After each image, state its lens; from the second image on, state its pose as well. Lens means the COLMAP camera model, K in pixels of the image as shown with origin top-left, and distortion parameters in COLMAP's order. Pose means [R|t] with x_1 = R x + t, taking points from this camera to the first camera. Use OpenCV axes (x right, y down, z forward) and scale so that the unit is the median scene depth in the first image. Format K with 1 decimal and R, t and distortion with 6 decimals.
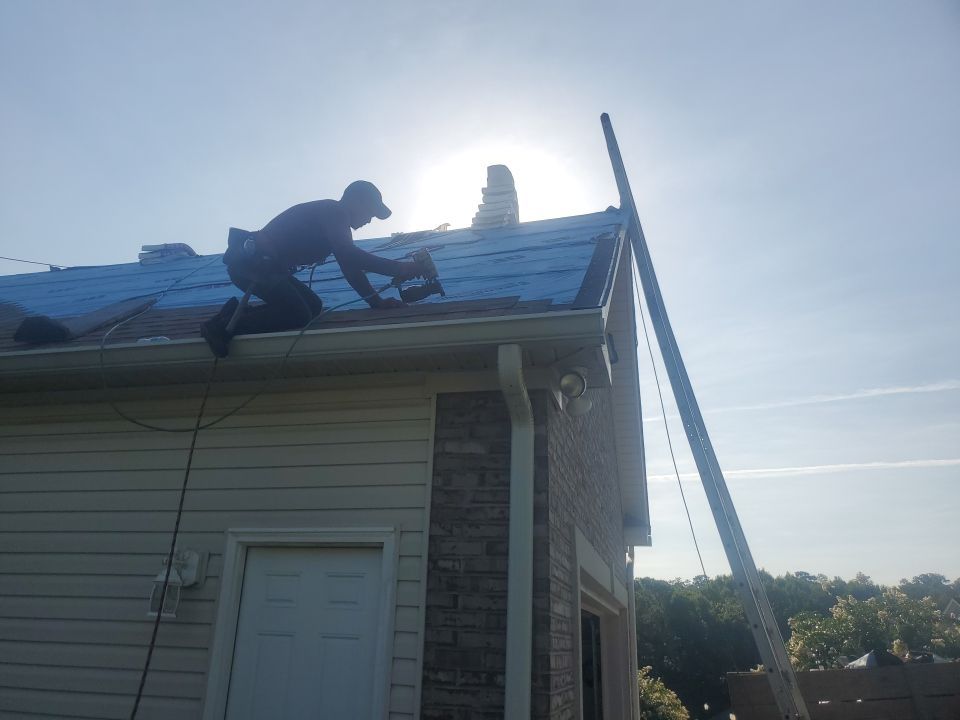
lens RADIAL K [[720.2, 0, 448.0], [0, 720.2, 359.7], [0, 0, 1]] dist [0.031780, -0.000023]
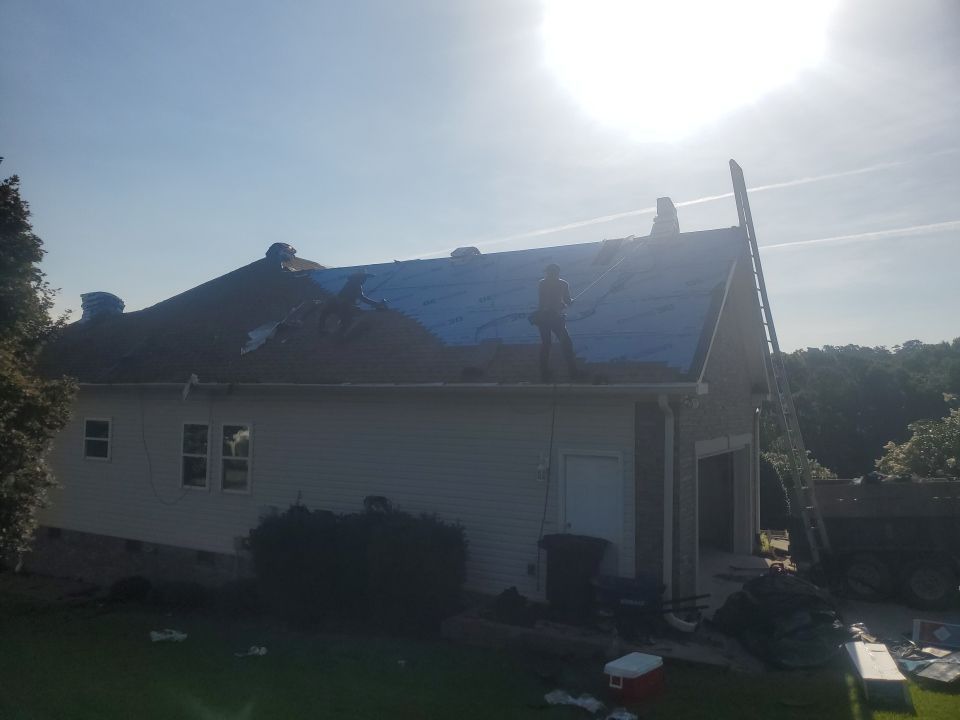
lens RADIAL K [[734.1, 0, 480.0], [0, 734.1, 360.0], [0, 0, 1]] dist [0.038684, 0.000474]
pose [[0.977932, -0.037152, -0.205592, -0.009251], [0.096076, 0.953808, 0.284641, -0.628855], [0.185520, -0.298112, 0.936329, -1.070604]]
